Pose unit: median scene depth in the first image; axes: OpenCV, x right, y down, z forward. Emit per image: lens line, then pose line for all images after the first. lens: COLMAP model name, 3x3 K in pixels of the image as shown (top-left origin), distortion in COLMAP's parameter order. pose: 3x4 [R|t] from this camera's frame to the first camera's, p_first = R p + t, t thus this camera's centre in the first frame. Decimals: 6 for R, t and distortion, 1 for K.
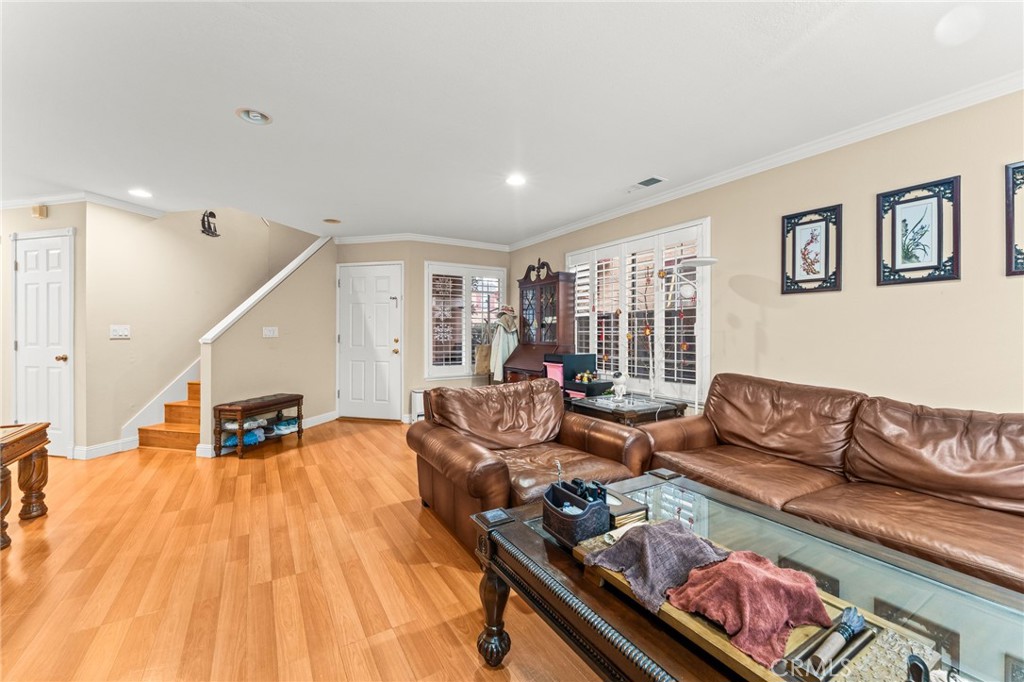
lens RADIAL K [[416.8, 0, 510.9], [0, 416.8, 336.6], [0, 0, 1]] dist [-0.000049, -0.000016]
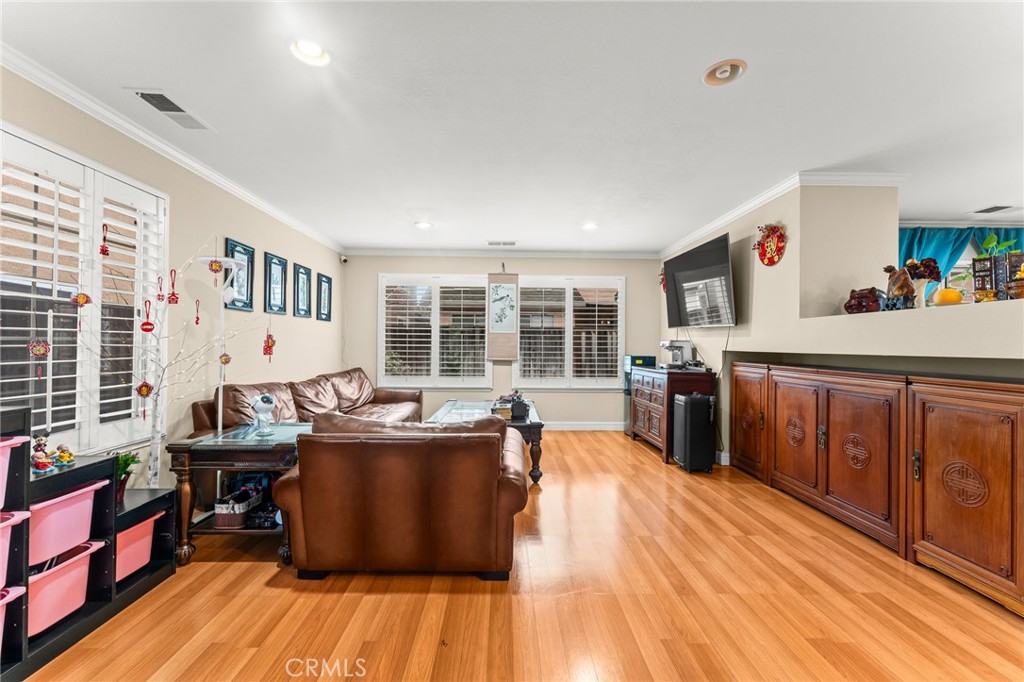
lens RADIAL K [[402.8, 0, 508.6], [0, 402.8, 335.7], [0, 0, 1]] dist [-0.001496, -0.000137]
pose [[-0.862366, -0.000225, 0.506285, -0.604155], [-0.002665, 0.999988, -0.004094, -0.027328], [-0.506278, -0.004880, -0.862357, 1.702096]]
